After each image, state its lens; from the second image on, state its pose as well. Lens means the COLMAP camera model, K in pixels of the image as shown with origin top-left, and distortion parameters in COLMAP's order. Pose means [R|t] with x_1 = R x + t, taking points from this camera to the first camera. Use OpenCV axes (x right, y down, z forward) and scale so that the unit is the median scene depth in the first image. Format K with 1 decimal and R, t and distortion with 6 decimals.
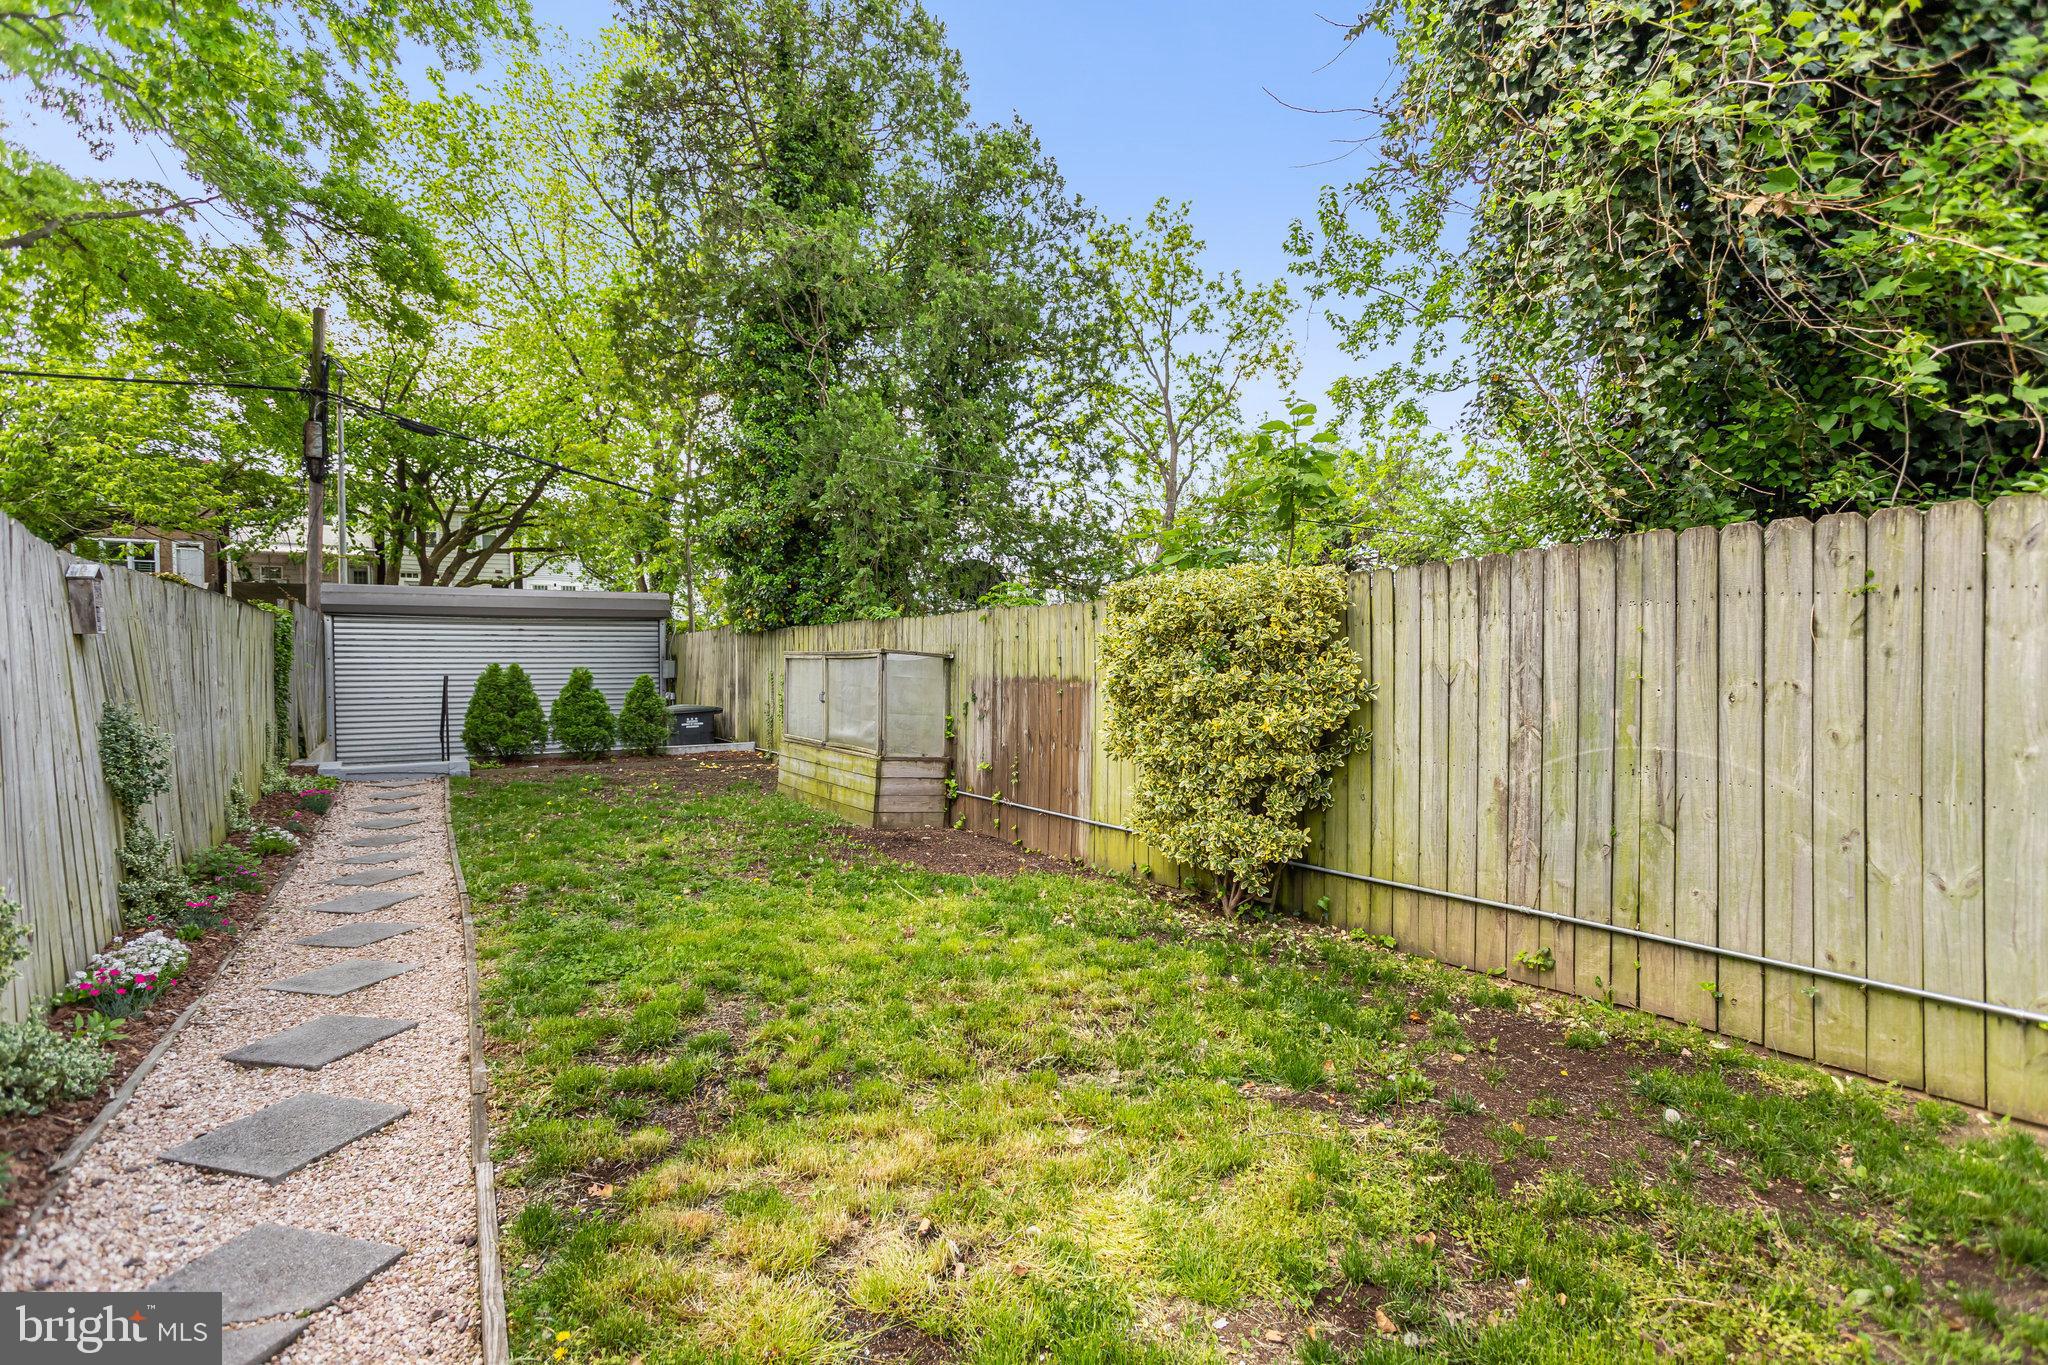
lens RADIAL K [[1040.3, 0, 1034.2], [0, 1040.3, 701.4], [0, 0, 1]] dist [-0.057007, 0.035873]
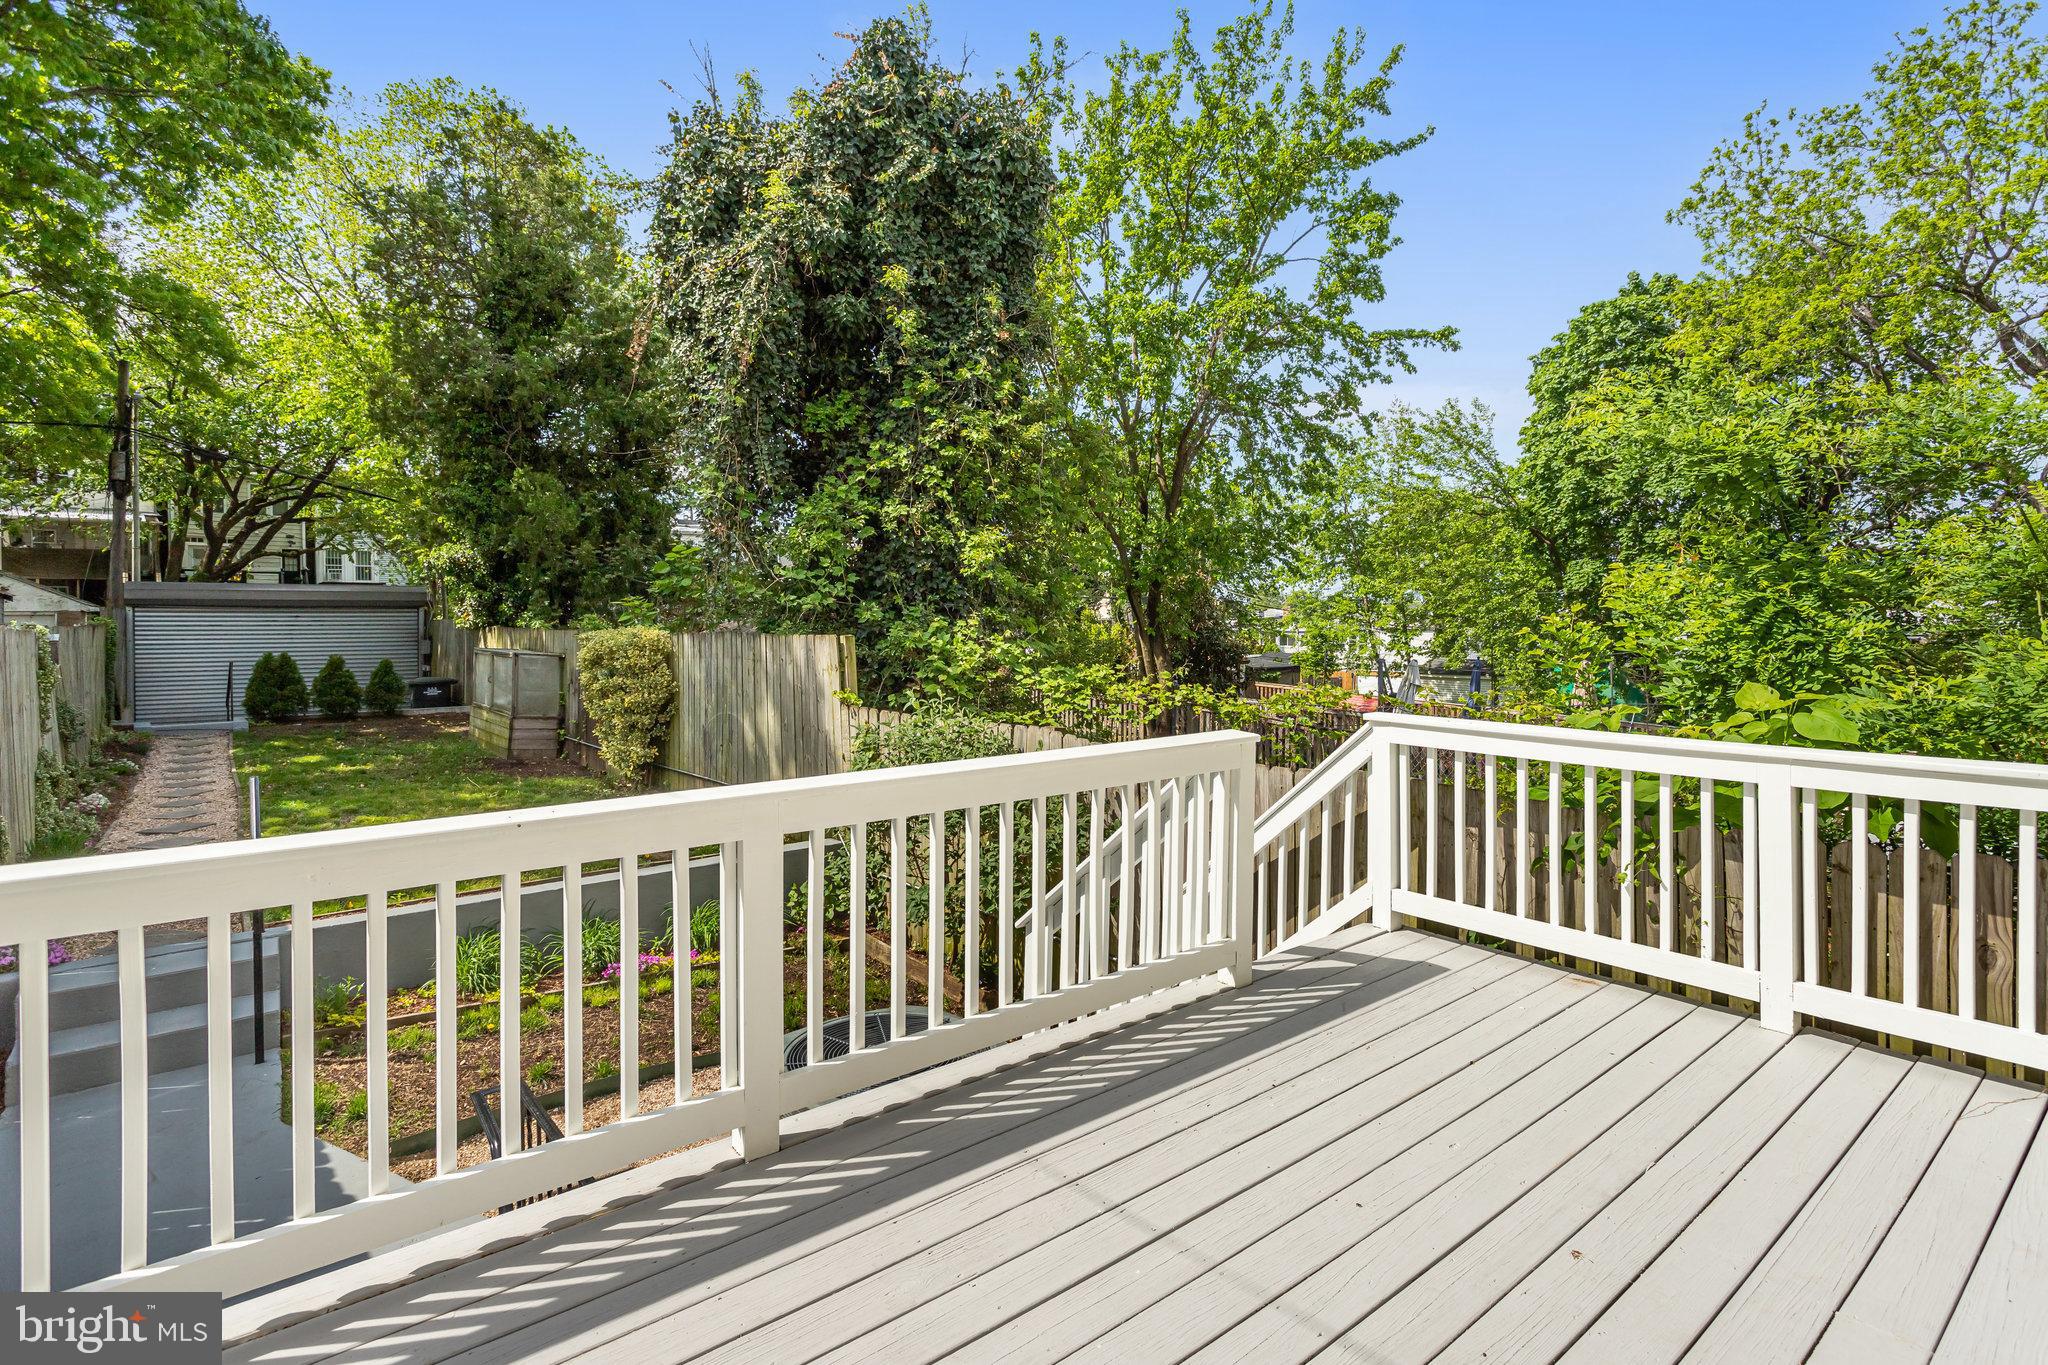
lens RADIAL K [[1048.5, 0, 1029.0], [0, 1048.5, 646.7], [0, 0, 1]] dist [-0.002390, -0.000641]
pose [[0.991803, 0.003982, 0.127712, 0.254985], [-0.002672, 0.999942, -0.010428, -0.024573], [-0.127746, 0.010002, 0.991756, -0.437846]]
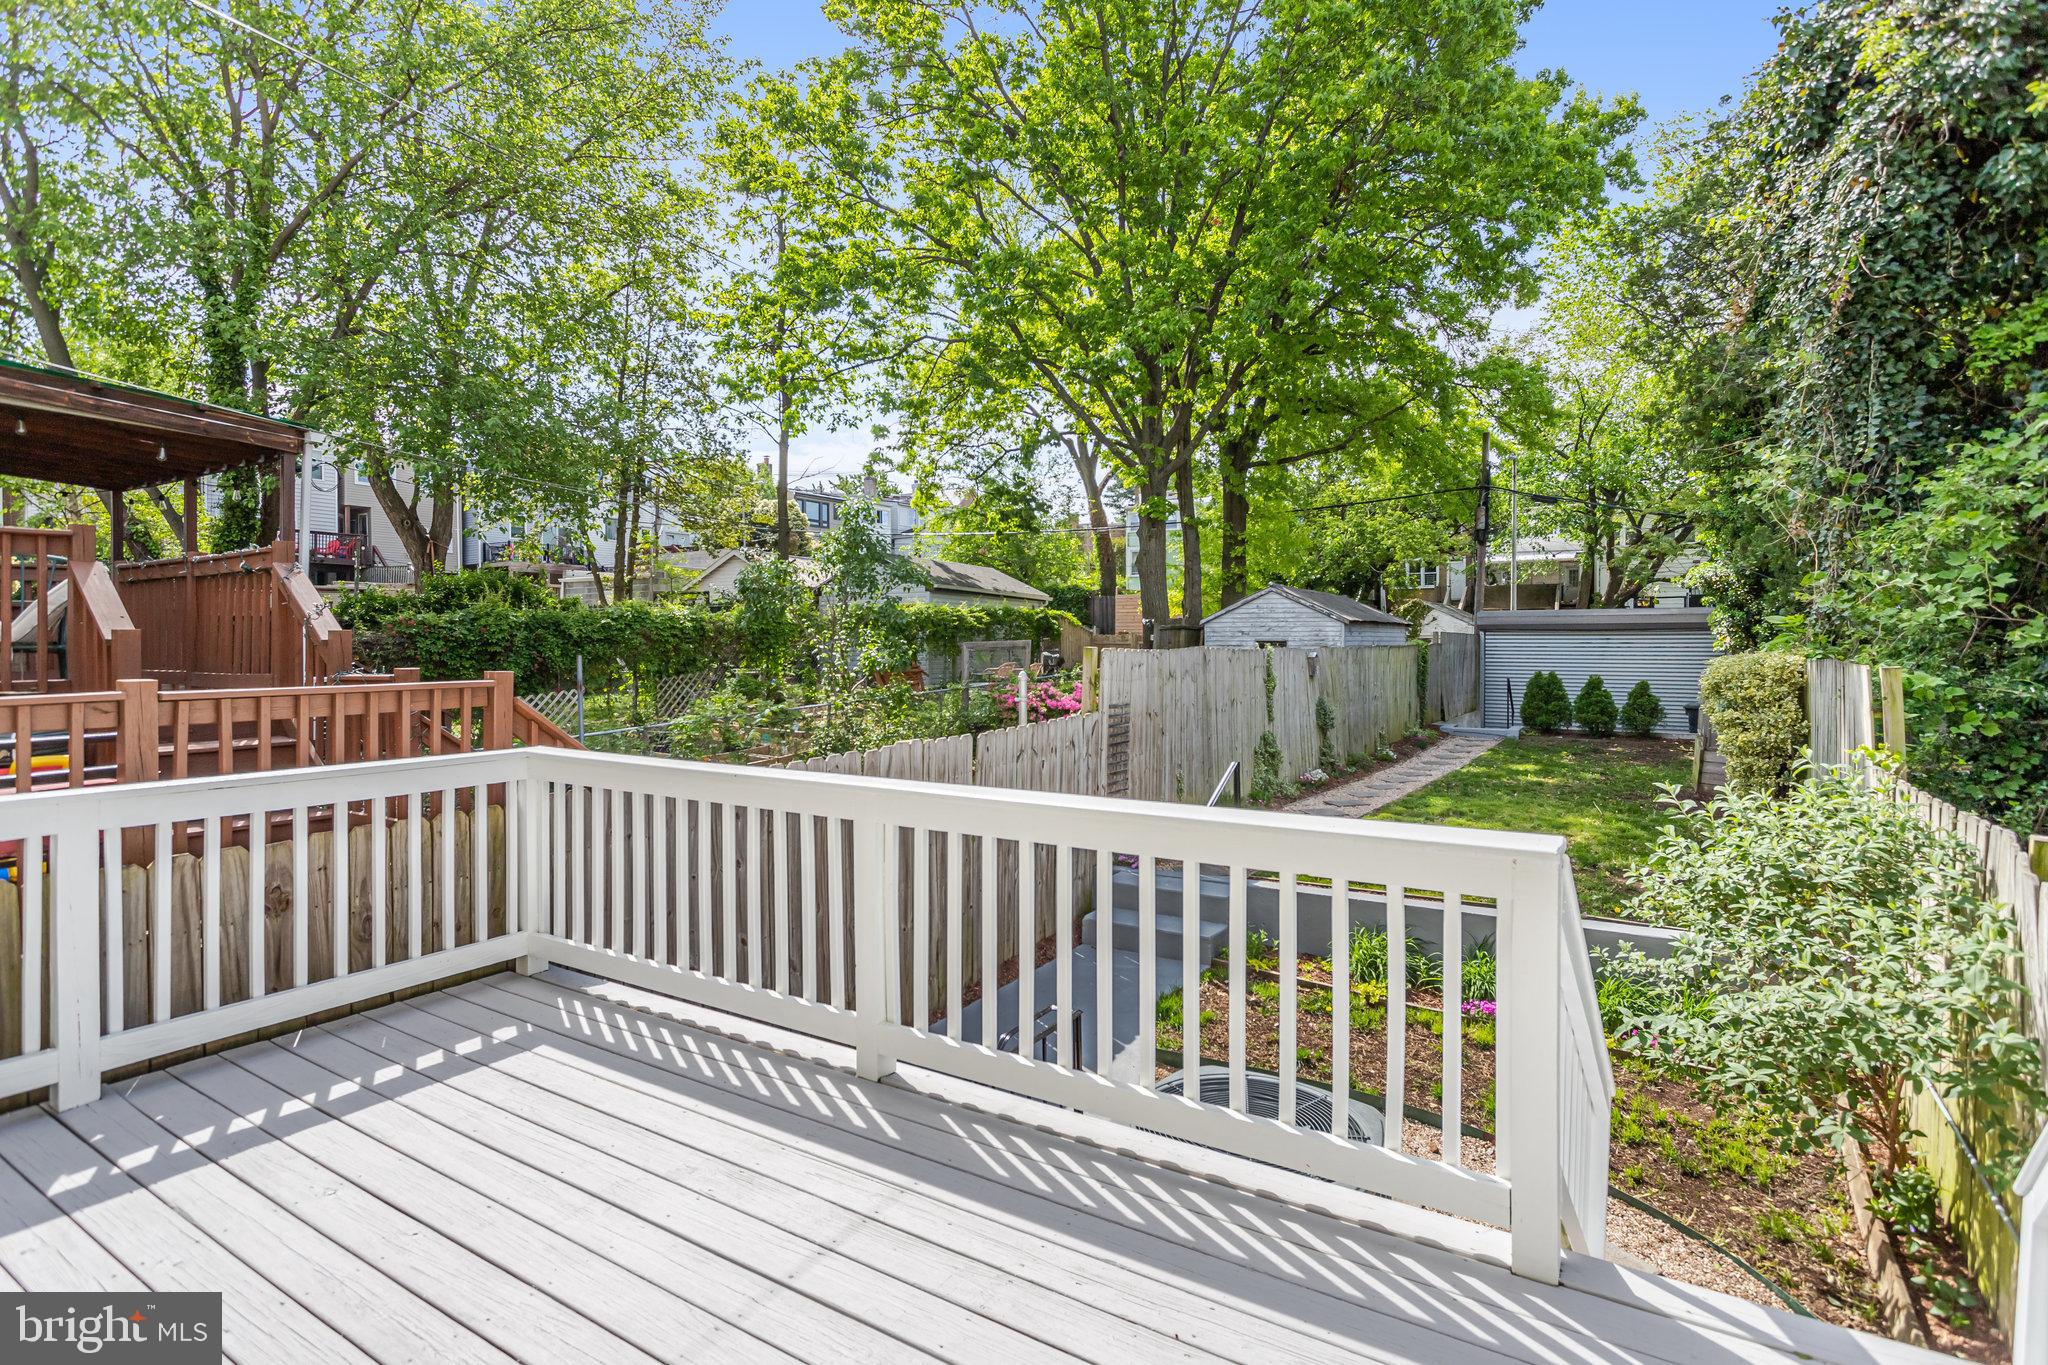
lens RADIAL K [[1021.6, 0, 1006.7], [0, 1021.6, 652.0], [0, 0, 1]] dist [-0.000288, 0.010964]
pose [[0.417920, 0.017709, -0.908311, 0.437193], [-0.036201, 0.999341, 0.002827, -0.030879], [0.907762, 0.031700, 0.418286, -0.322020]]
